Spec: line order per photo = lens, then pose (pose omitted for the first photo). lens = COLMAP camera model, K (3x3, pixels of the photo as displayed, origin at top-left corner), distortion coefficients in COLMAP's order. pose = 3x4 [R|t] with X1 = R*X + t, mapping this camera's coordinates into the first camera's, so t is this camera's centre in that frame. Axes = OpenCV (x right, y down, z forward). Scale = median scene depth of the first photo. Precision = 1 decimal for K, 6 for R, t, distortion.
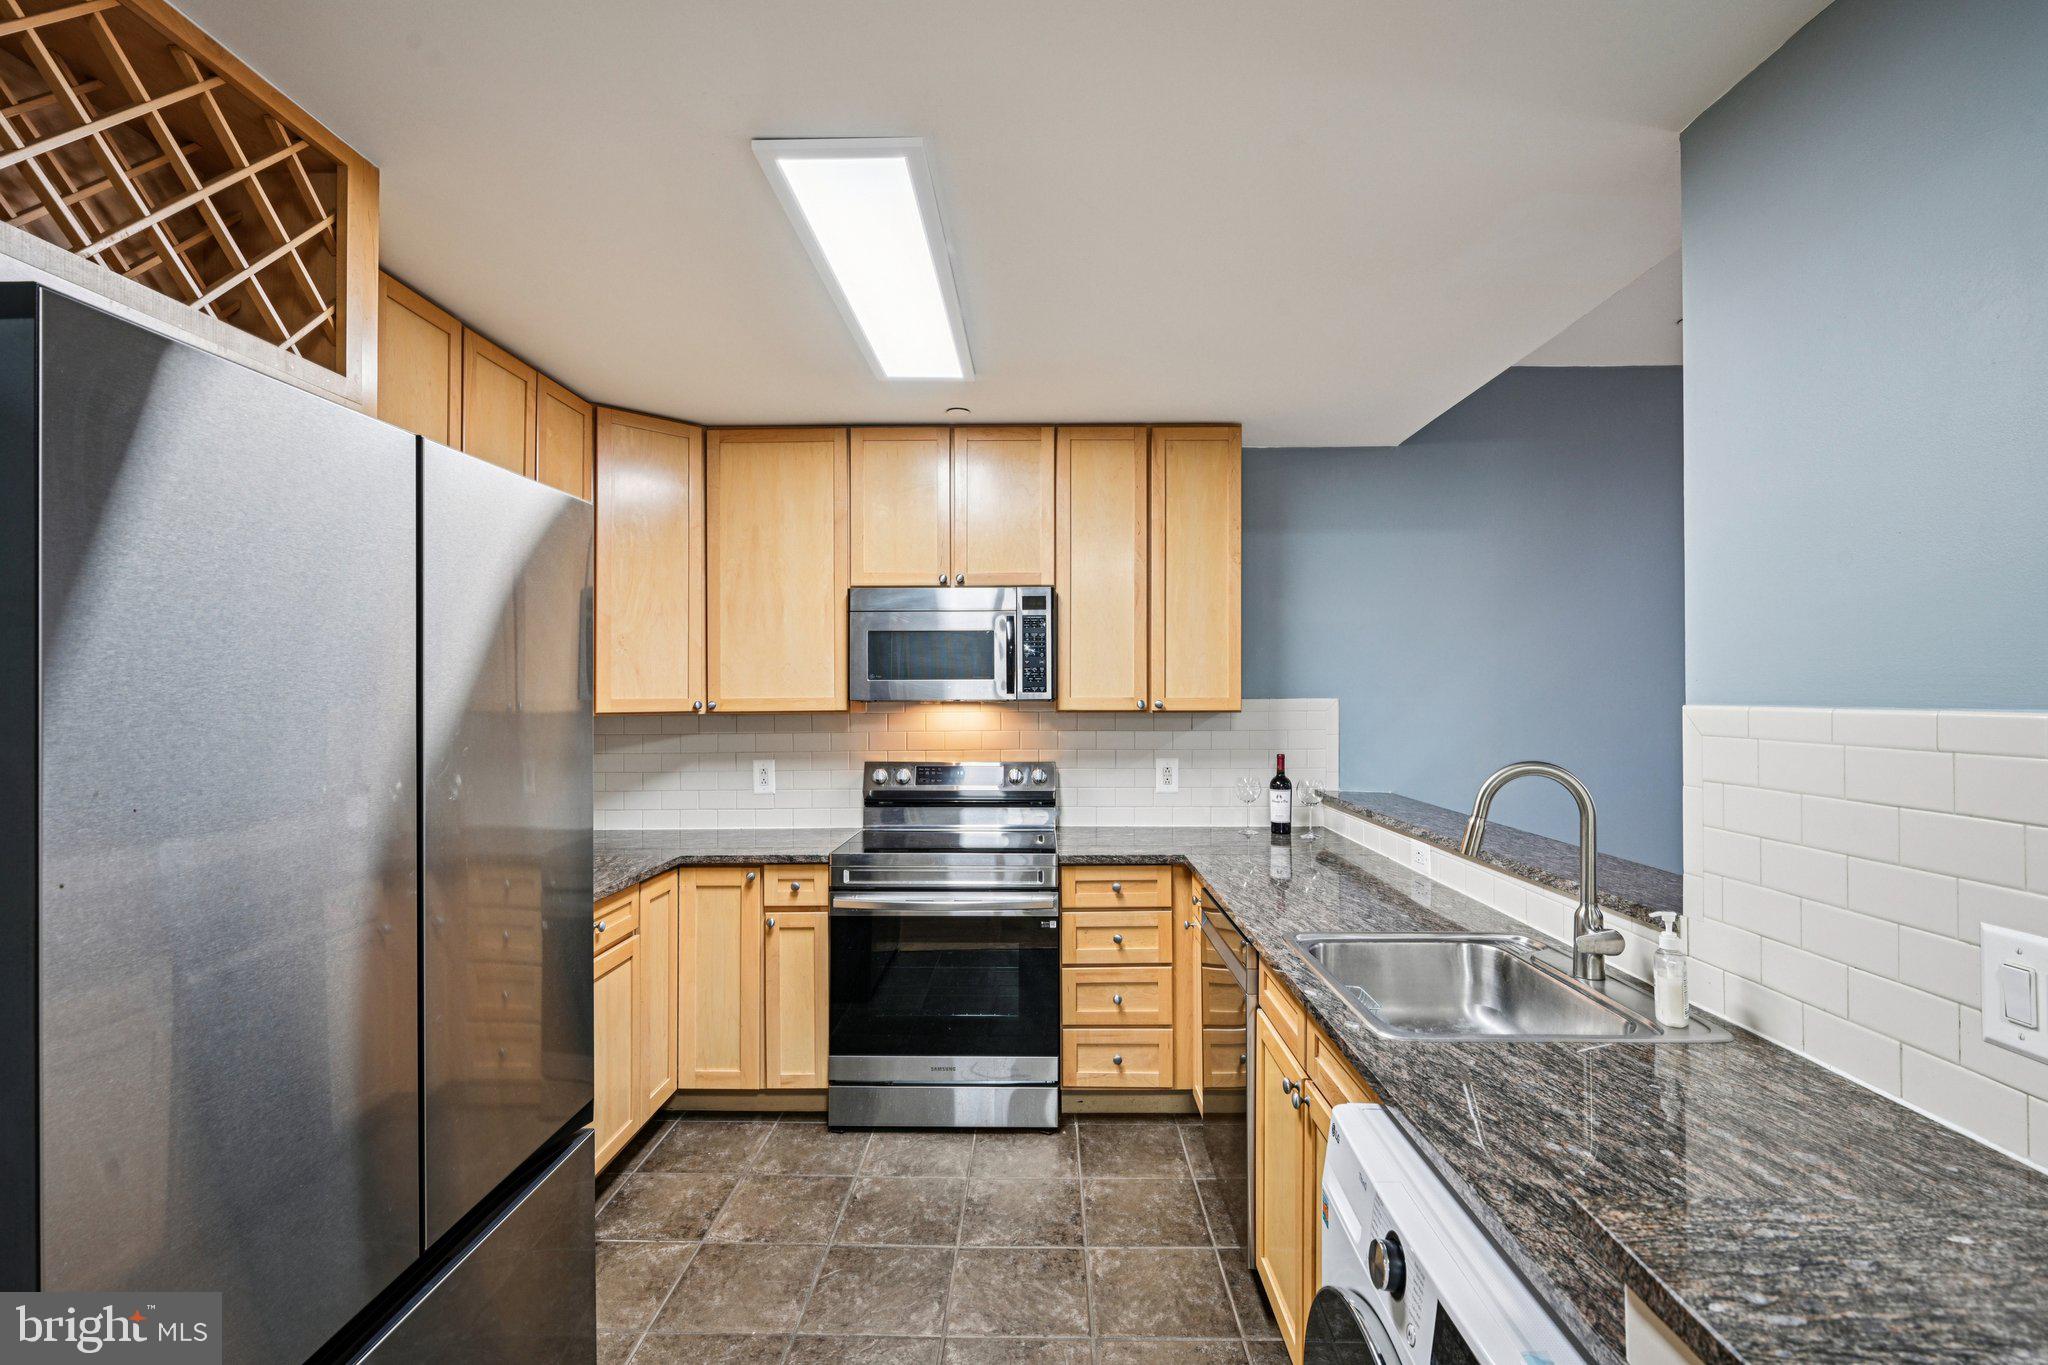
lens RADIAL K [[910.1, 0, 1039.0], [0, 910.1, 680.7], [0, 0, 1]] dist [-0.005484, 0.000558]
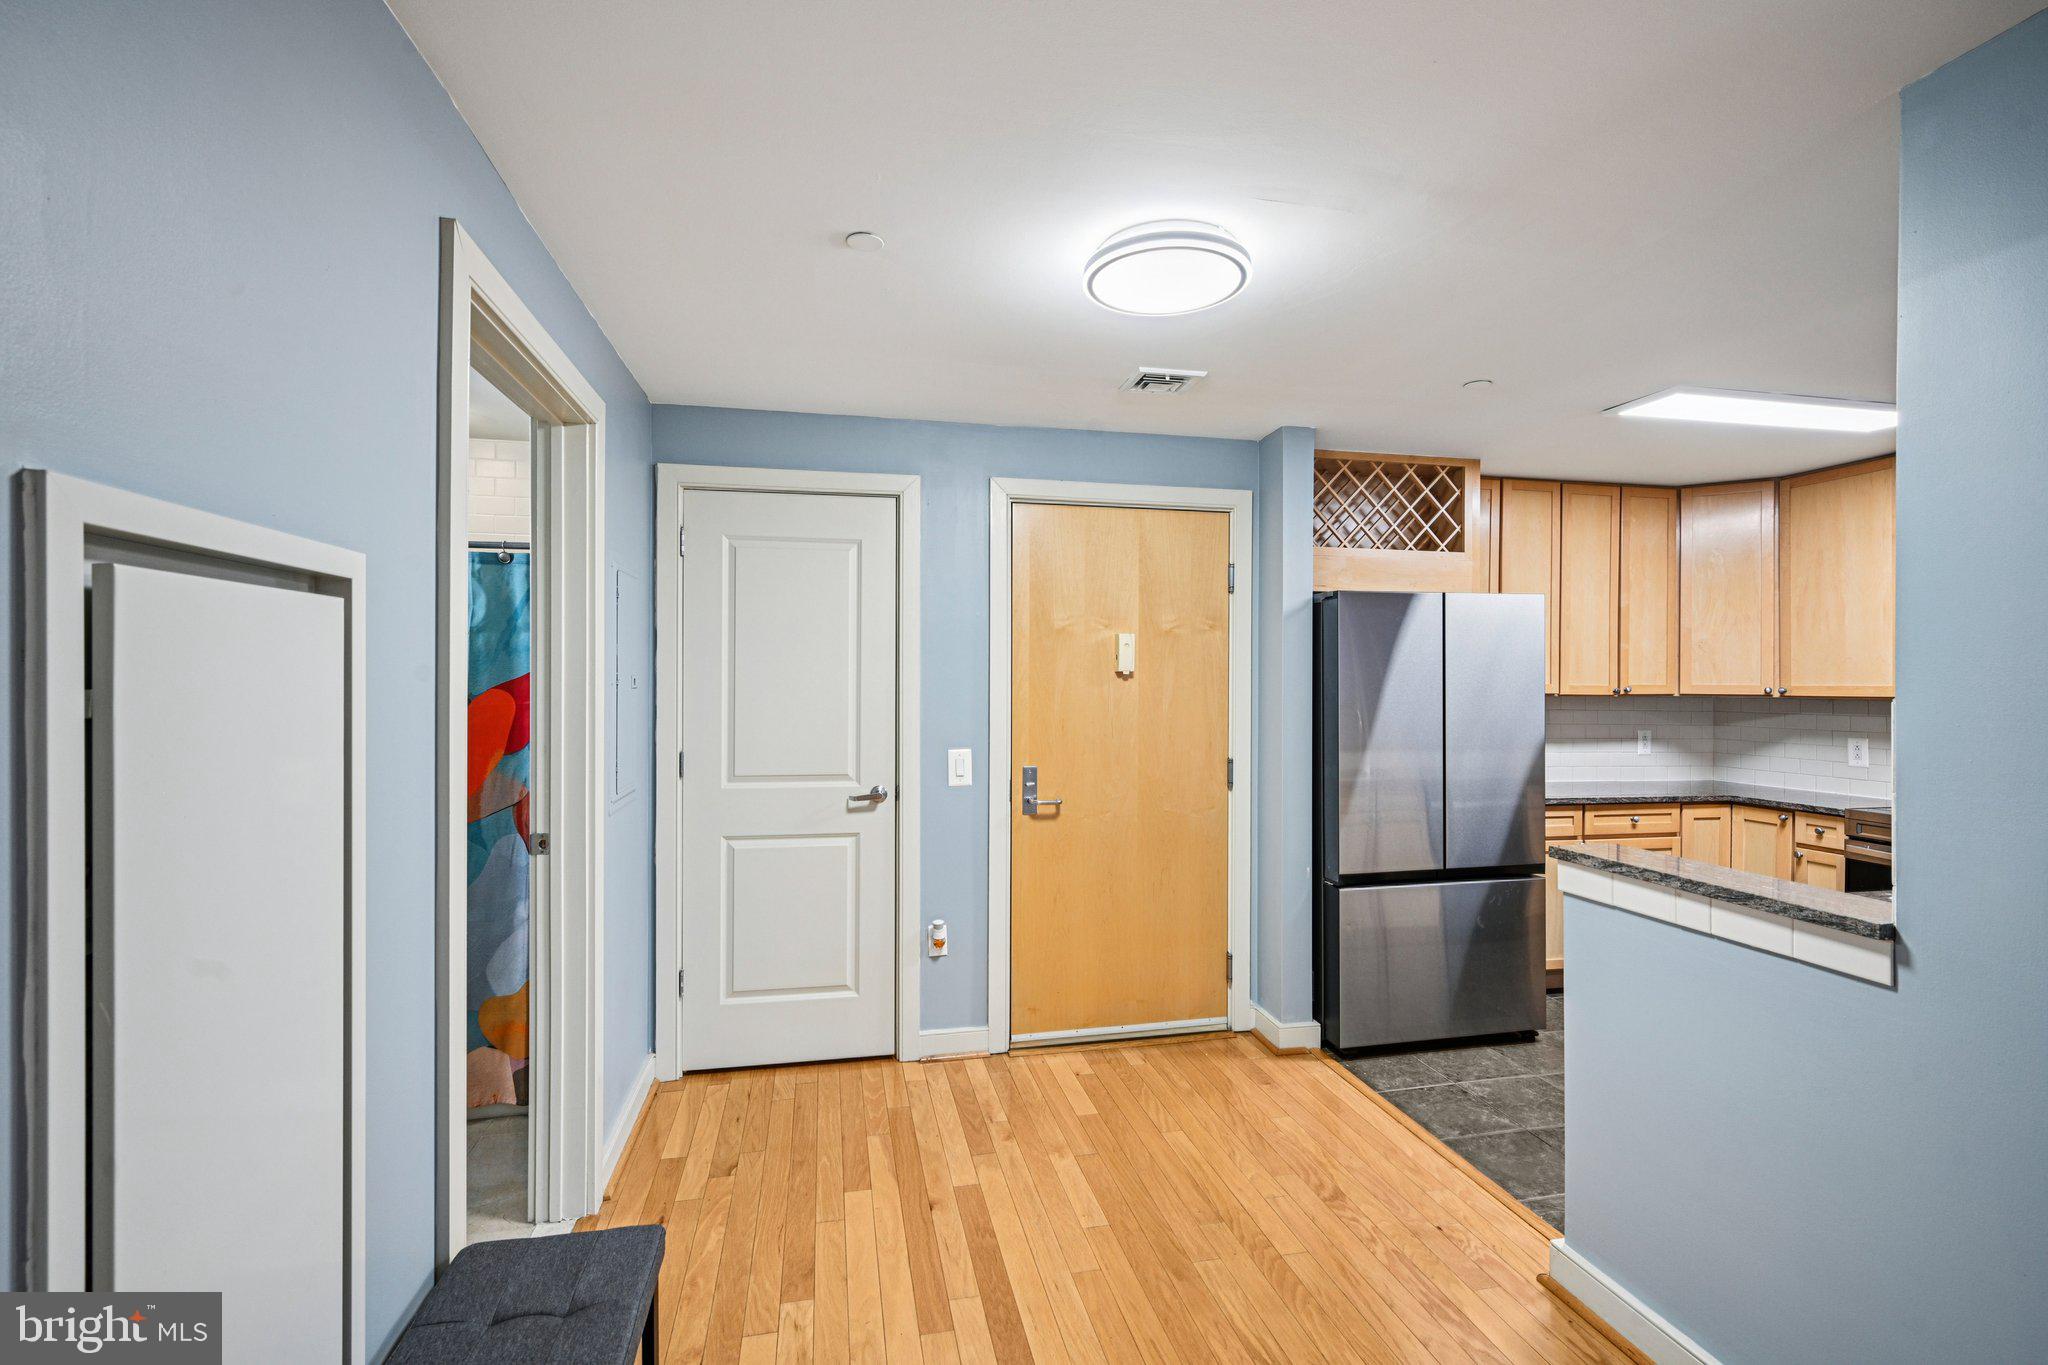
lens RADIAL K [[910.1, 0, 1020.4], [0, 910.1, 670.8], [0, 0, 1]] dist [-0.005484, 0.000558]
pose [[0.214268, -0.003586, -0.976768, 0.753299], [0.007251, 0.999972, -0.002080, -0.007985], [0.976748, -0.006637, 0.214288, -0.389291]]
